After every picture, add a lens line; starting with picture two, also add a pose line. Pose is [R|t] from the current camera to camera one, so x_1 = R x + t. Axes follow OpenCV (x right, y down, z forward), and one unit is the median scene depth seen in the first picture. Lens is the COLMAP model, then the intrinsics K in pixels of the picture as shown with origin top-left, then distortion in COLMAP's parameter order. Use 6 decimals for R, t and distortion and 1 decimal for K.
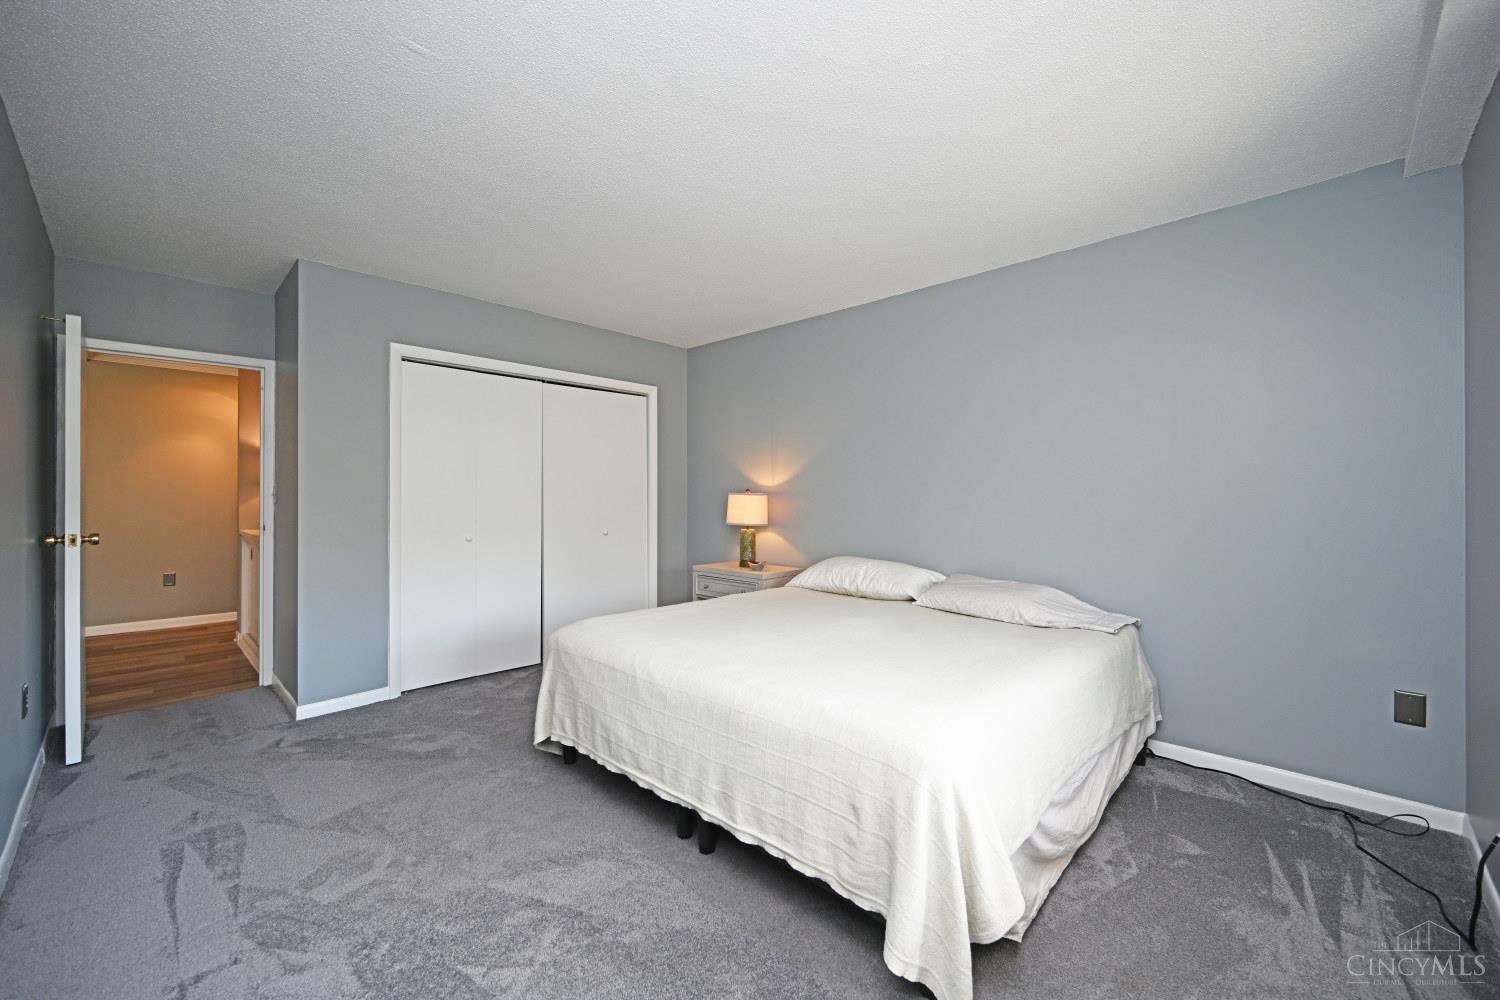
lens RADIAL K [[592.7, 0, 759.7], [0, 592.7, 497.4], [0, 0, 1]] dist [0.000280, 0.000715]
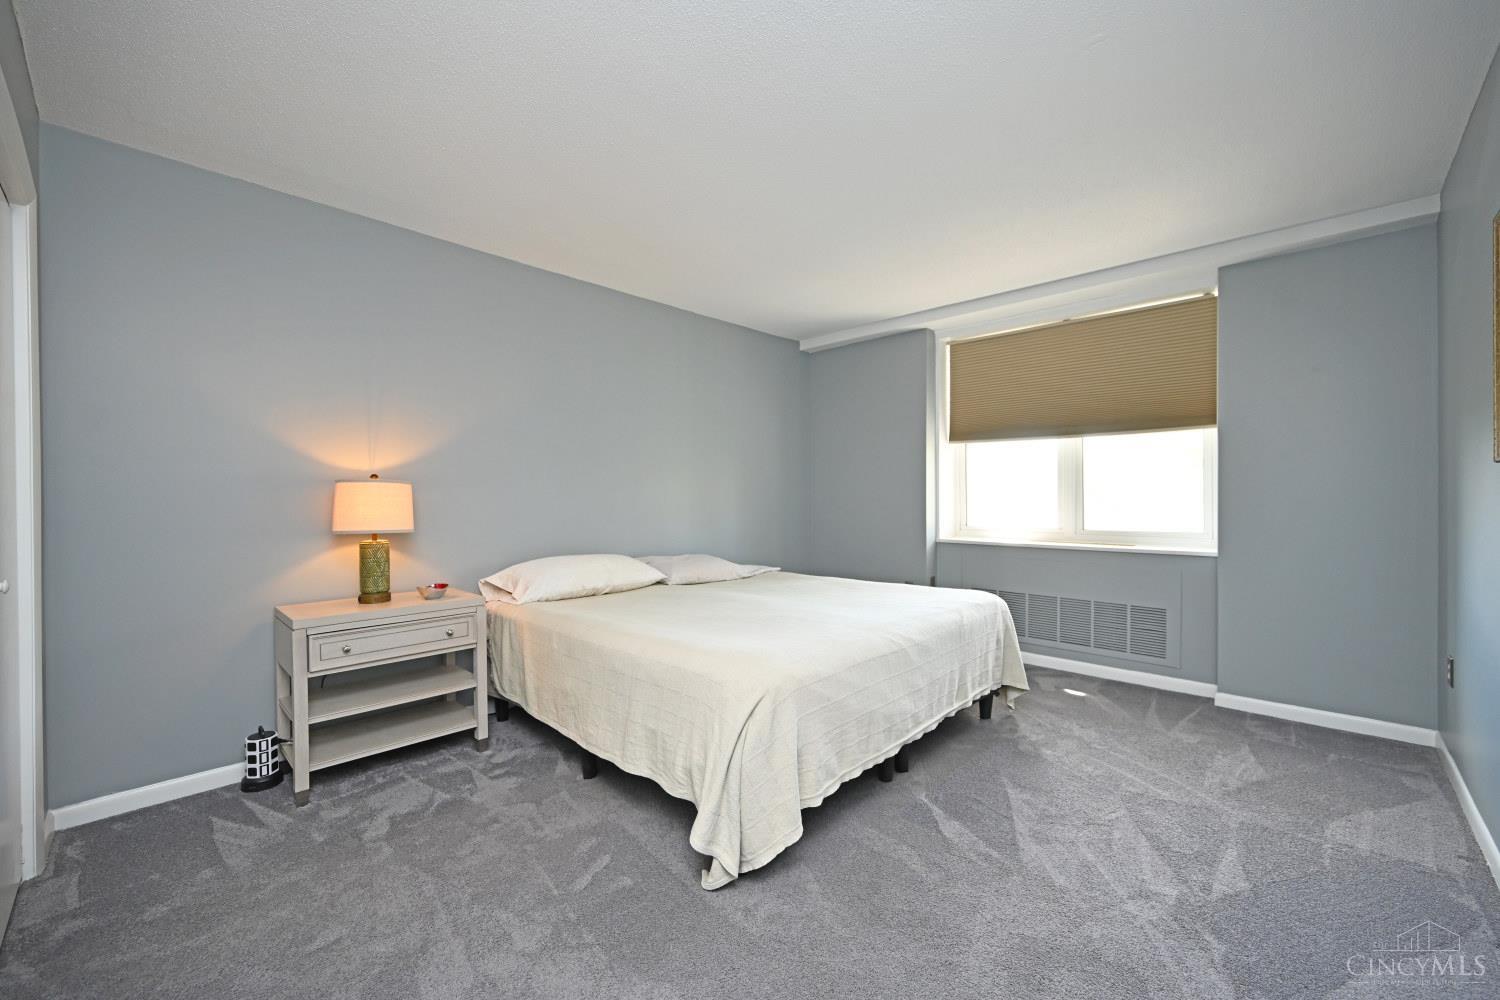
lens RADIAL K [[592.7, 0, 751.5], [0, 592.7, 497.4], [0, 0, 1]] dist [0.000280, 0.000715]
pose [[0.011197, 0.001168, 0.999937, -1.225563], [0.005353, 0.999985, -0.001228, 0.026331], [-0.999923, 0.005367, 0.011191, 1.200210]]
